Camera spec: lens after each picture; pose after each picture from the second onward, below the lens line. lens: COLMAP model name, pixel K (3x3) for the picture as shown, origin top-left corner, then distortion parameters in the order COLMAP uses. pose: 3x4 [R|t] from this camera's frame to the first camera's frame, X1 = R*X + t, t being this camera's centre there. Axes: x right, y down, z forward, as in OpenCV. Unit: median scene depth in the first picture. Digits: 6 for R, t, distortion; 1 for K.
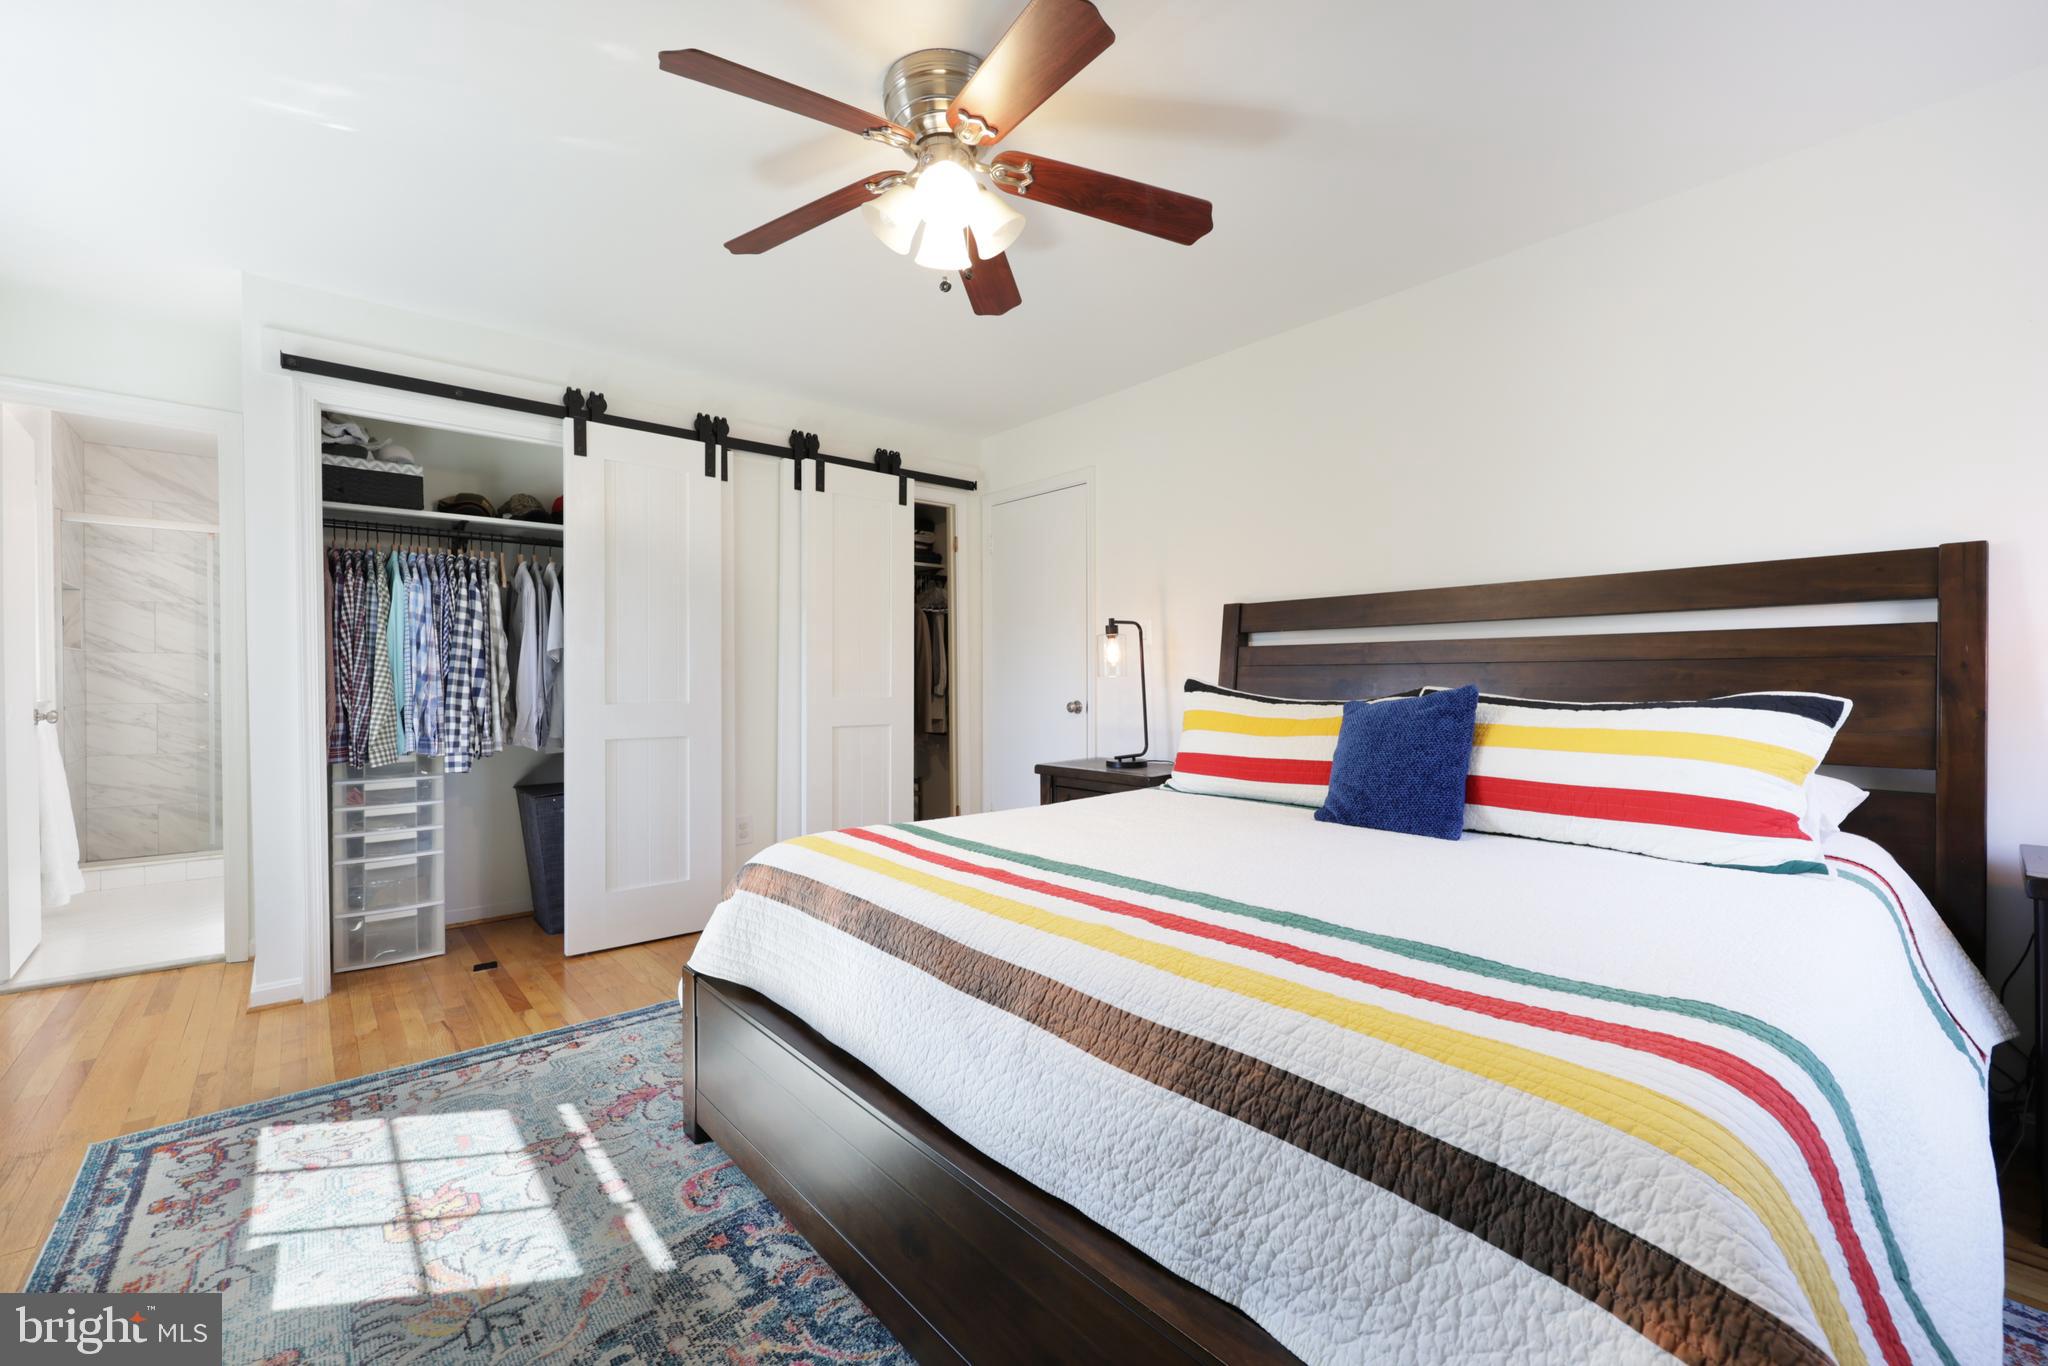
lens RADIAL K [[839.1, 0, 1024.1], [0, 839.1, 684.7], [0, 0, 1]] dist [0.001015, -0.000244]
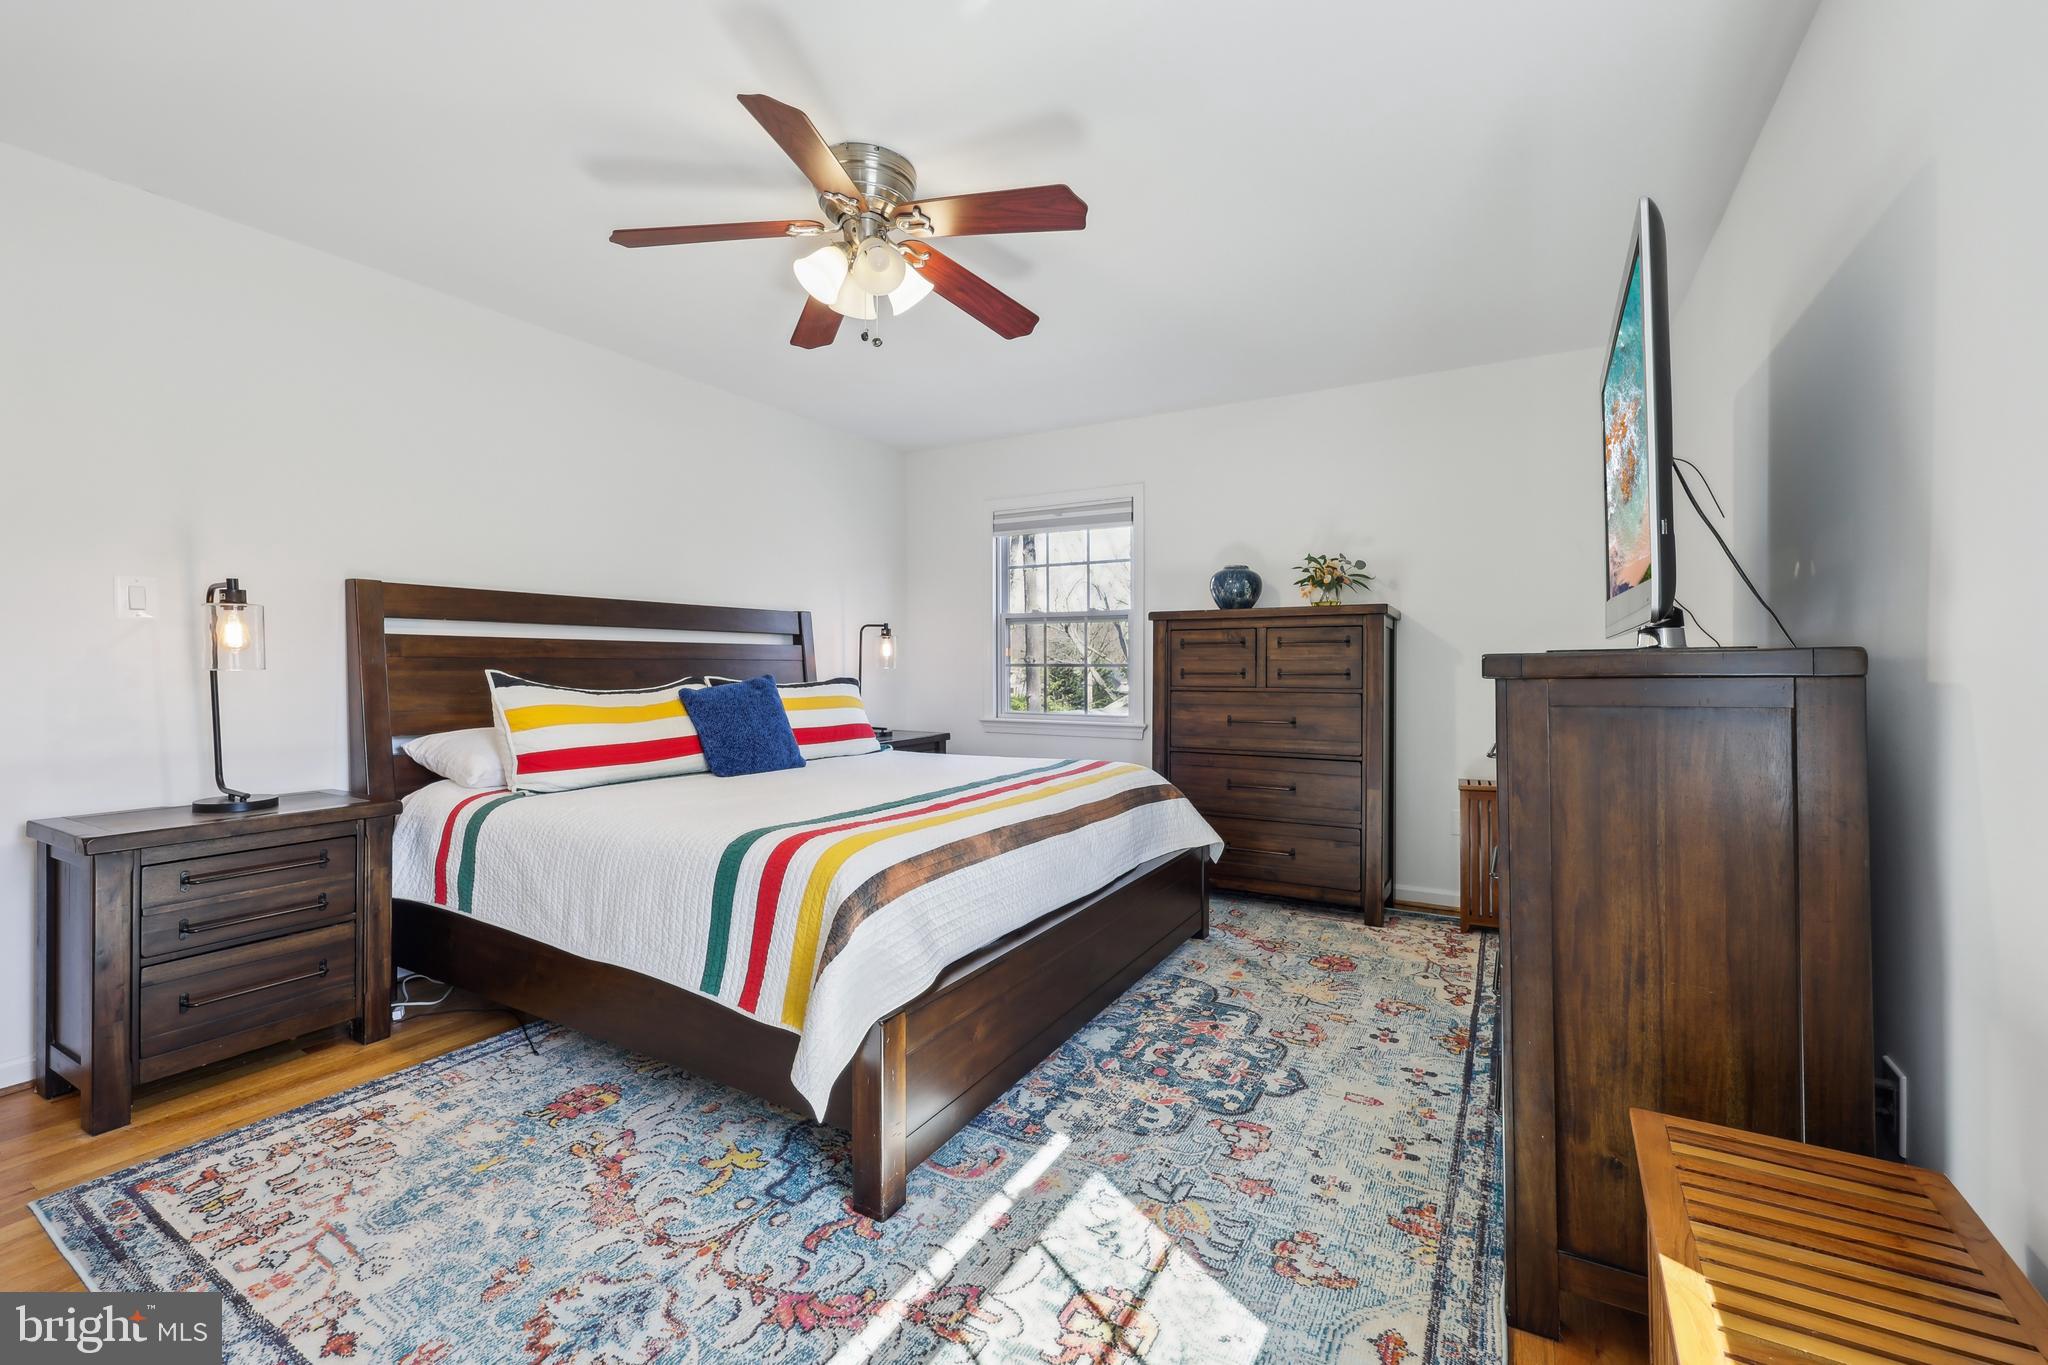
lens RADIAL K [[839.1, 0, 1024.1], [0, 839.1, 684.2], [0, 0, 1]] dist [0.001015, -0.000244]
pose [[-0.301760, -0.015717, 0.953254, -1.577568], [0.015102, 0.999660, 0.021263, -0.008222], [-0.953264, 0.020813, -0.301420, 1.422389]]
